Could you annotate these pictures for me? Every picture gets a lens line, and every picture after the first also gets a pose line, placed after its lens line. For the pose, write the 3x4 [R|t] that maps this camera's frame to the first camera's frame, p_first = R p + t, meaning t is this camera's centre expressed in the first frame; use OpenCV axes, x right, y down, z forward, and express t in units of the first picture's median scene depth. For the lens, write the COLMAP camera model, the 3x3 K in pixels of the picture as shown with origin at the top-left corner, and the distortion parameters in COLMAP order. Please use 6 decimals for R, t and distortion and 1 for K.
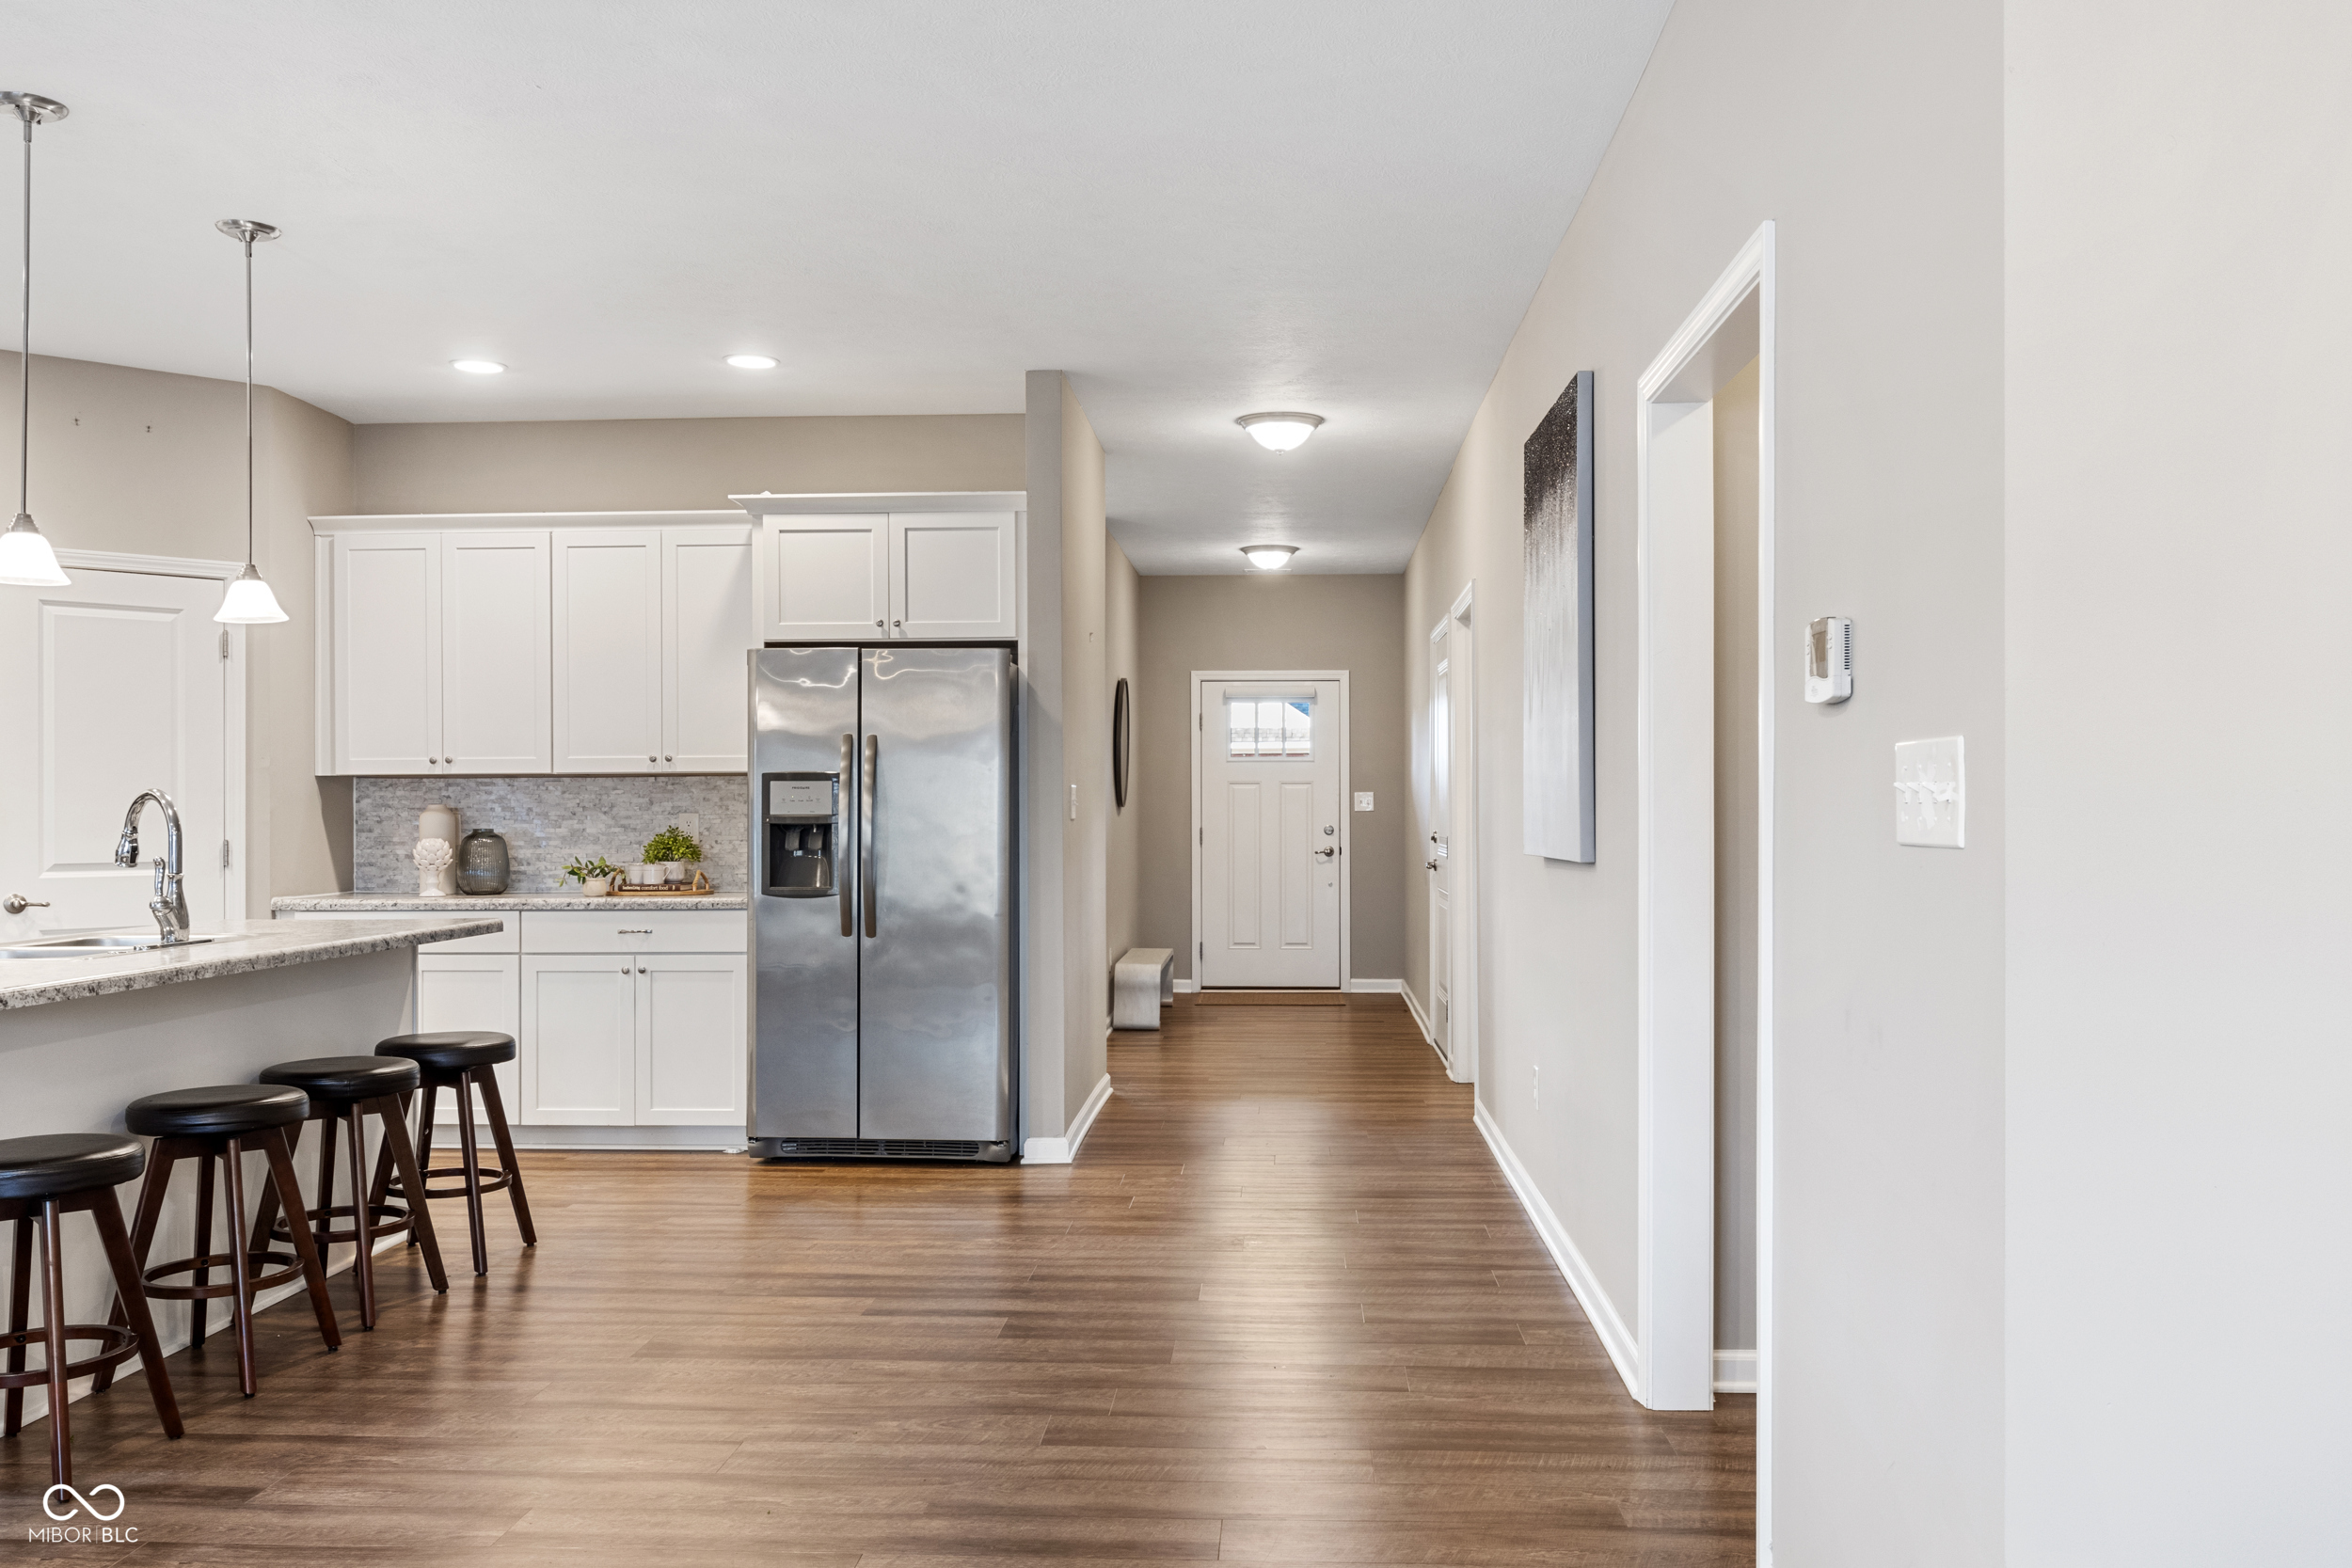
lens RADIAL K [[1865.4, 0, 1176.3], [0, 1865.4, 814.7], [0, 0, 1]] dist [0.003440, 0.004094]
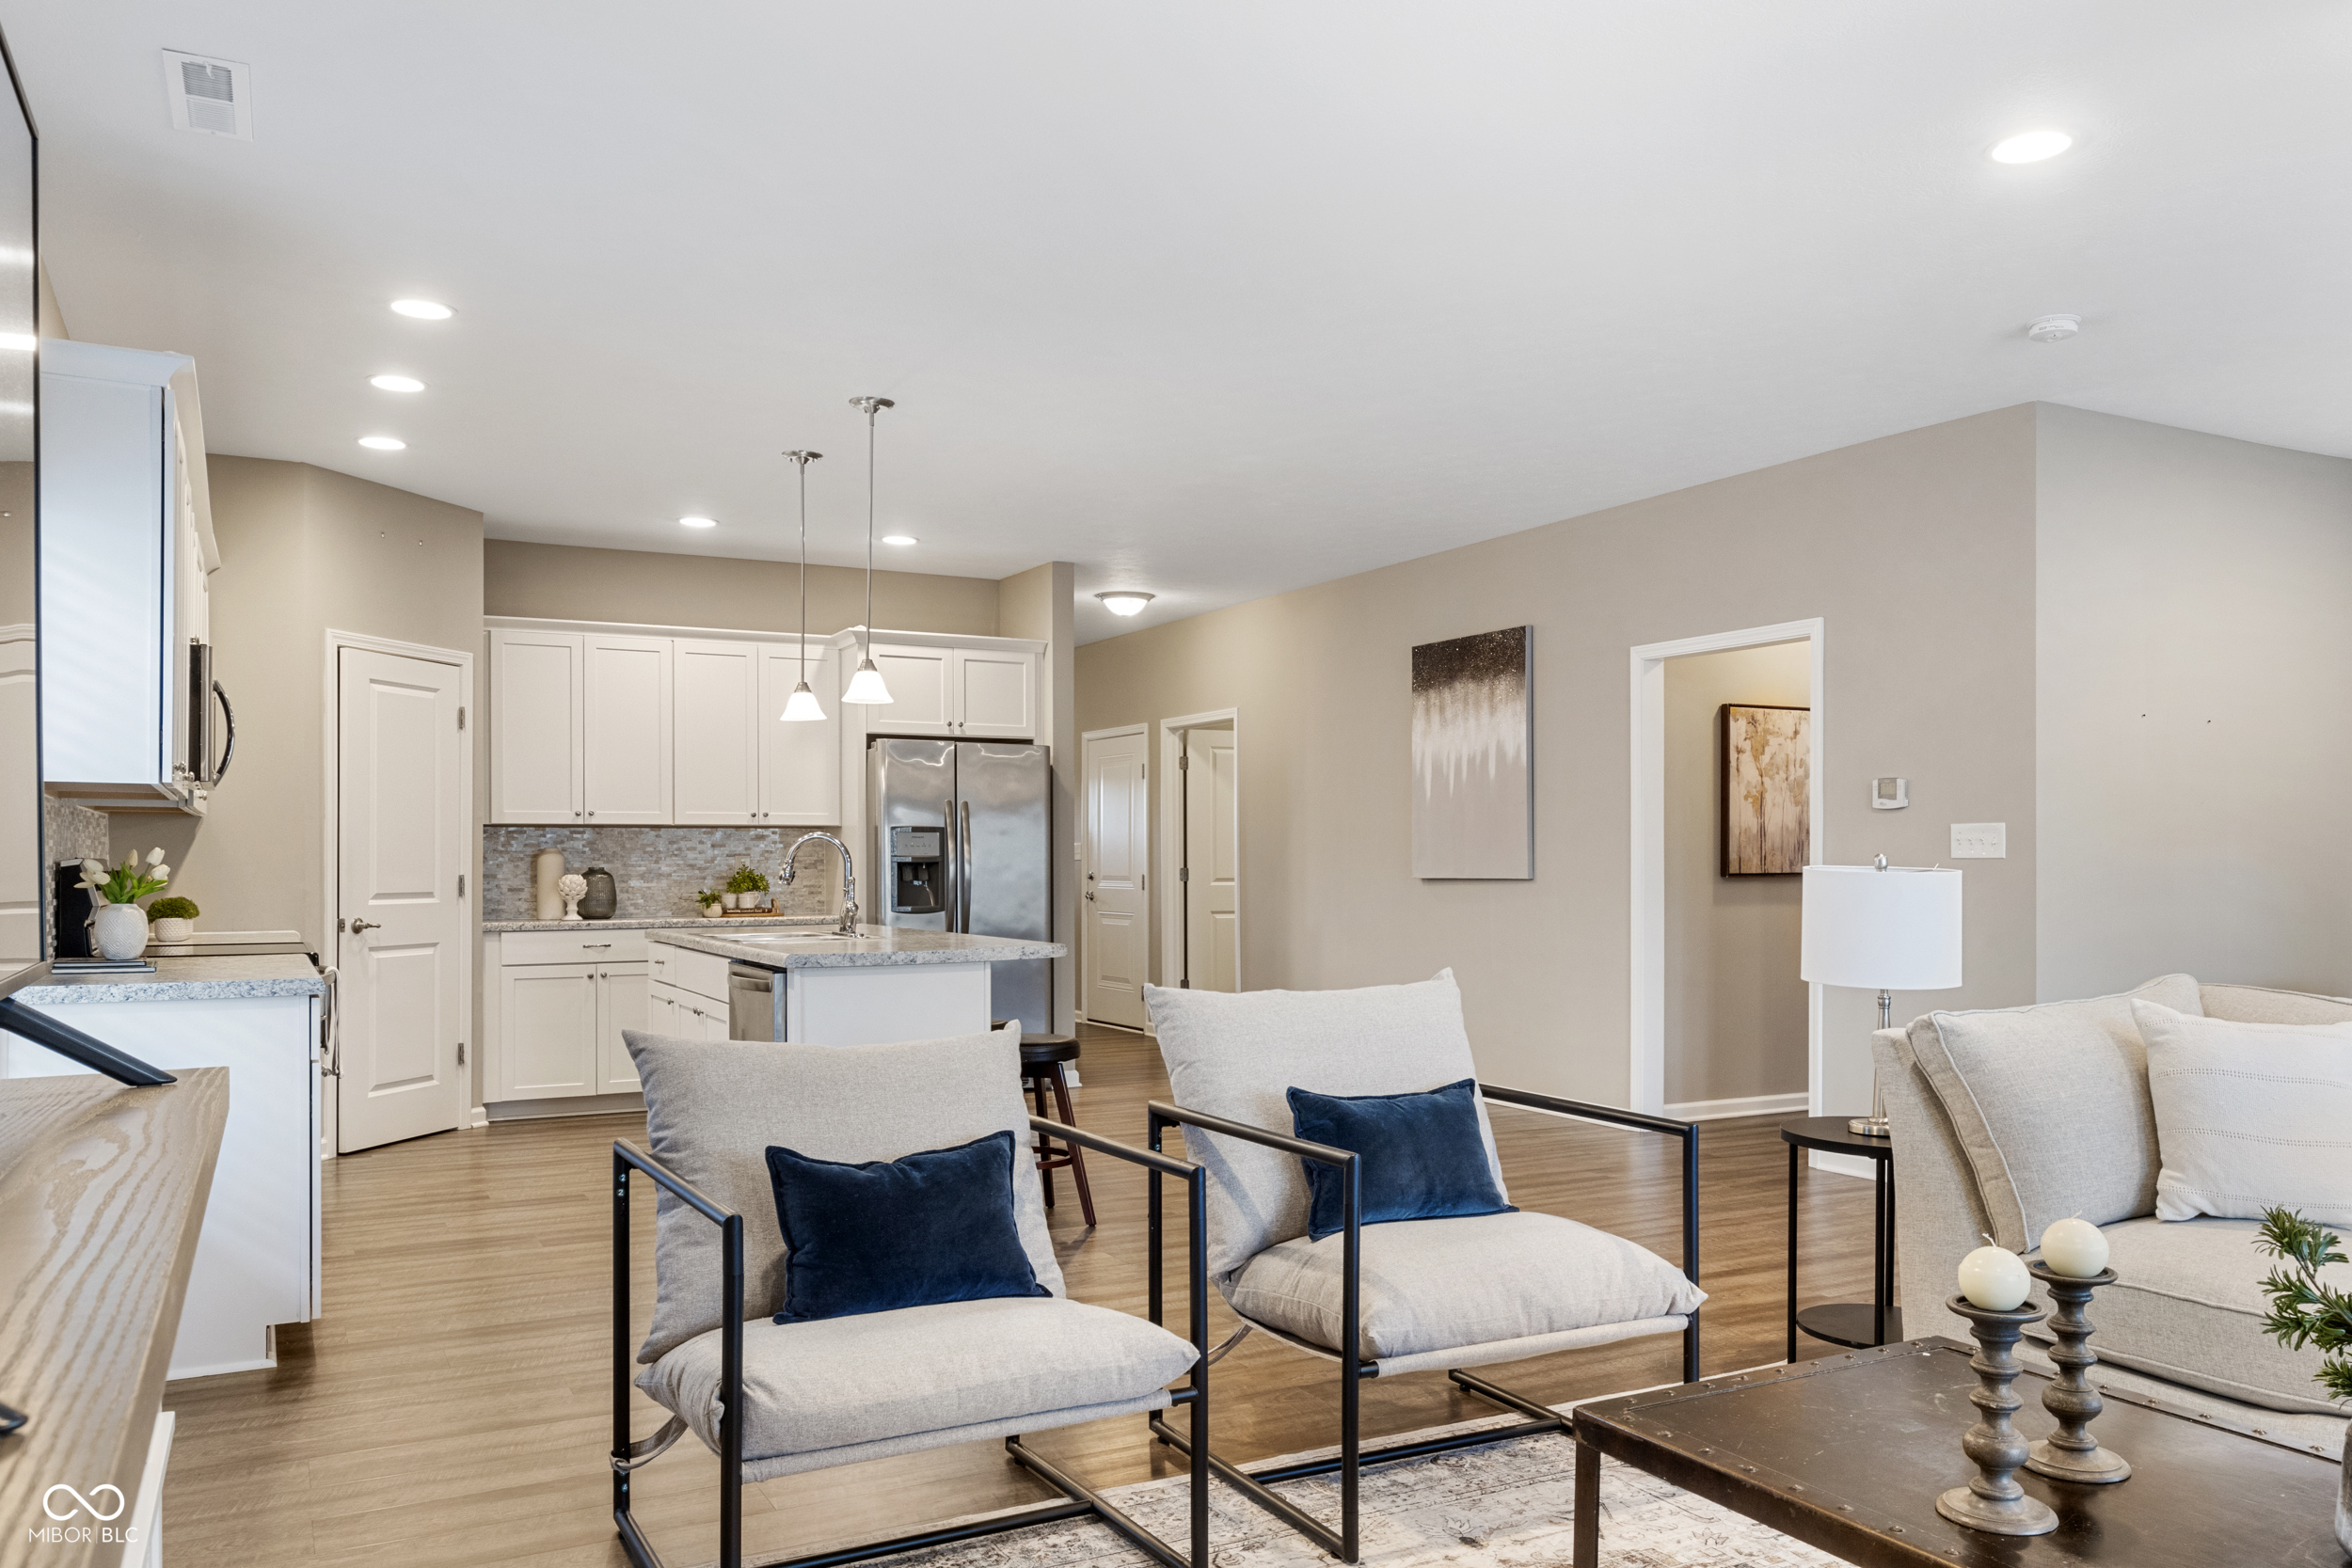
lens RADIAL K [[1738.5, 0, 1180.8], [0, 1738.5, 858.6], [0, 0, 1]] dist [0.021505, 0.000773]
pose [[0.853863, 0.002195, 0.520493, -0.717031], [0.002823, 0.999957, -0.008848, 0.014572], [-0.520490, 0.009024, 0.853820, -0.247246]]
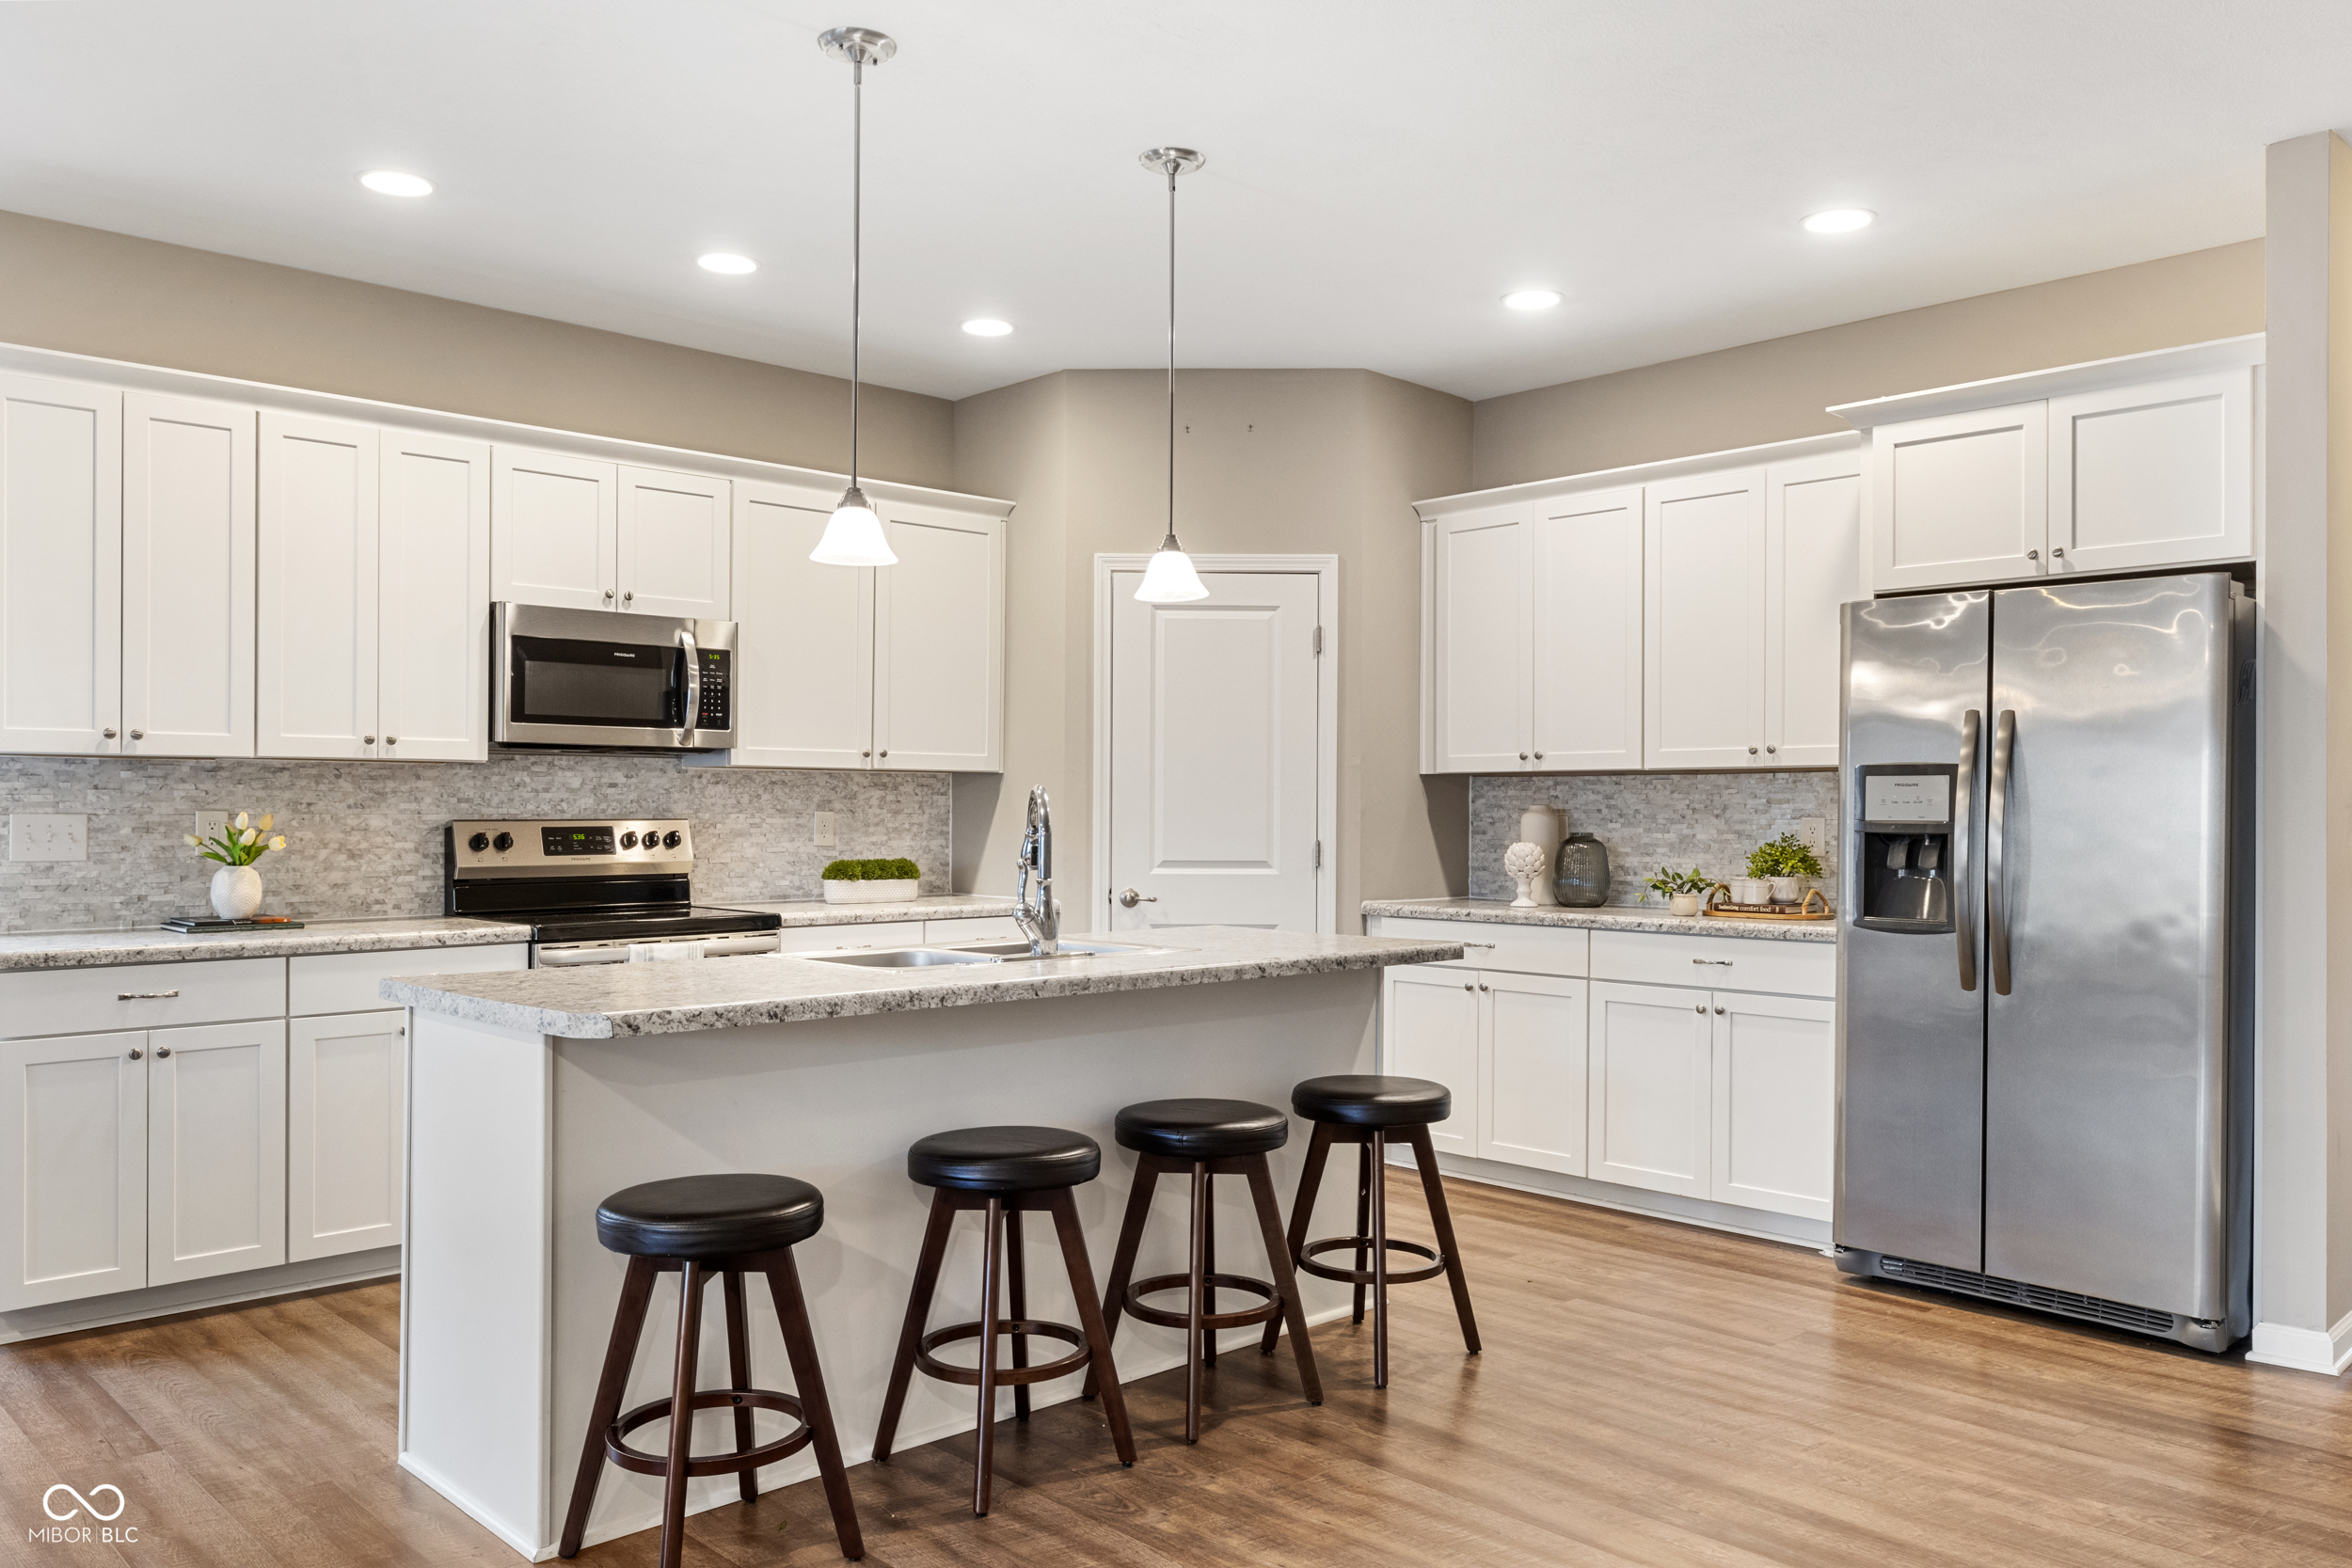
lens RADIAL K [[1727.9, 0, 1201.9], [0, 1727.9, 804.0], [0, 0, 1]] dist [0.011710, -0.003095]
pose [[0.736356, 0.004839, -0.676577, 0.057267], [-0.009860, 0.999945, -0.003580, -0.001459], [0.676522, 0.009307, 0.736364, 0.300369]]
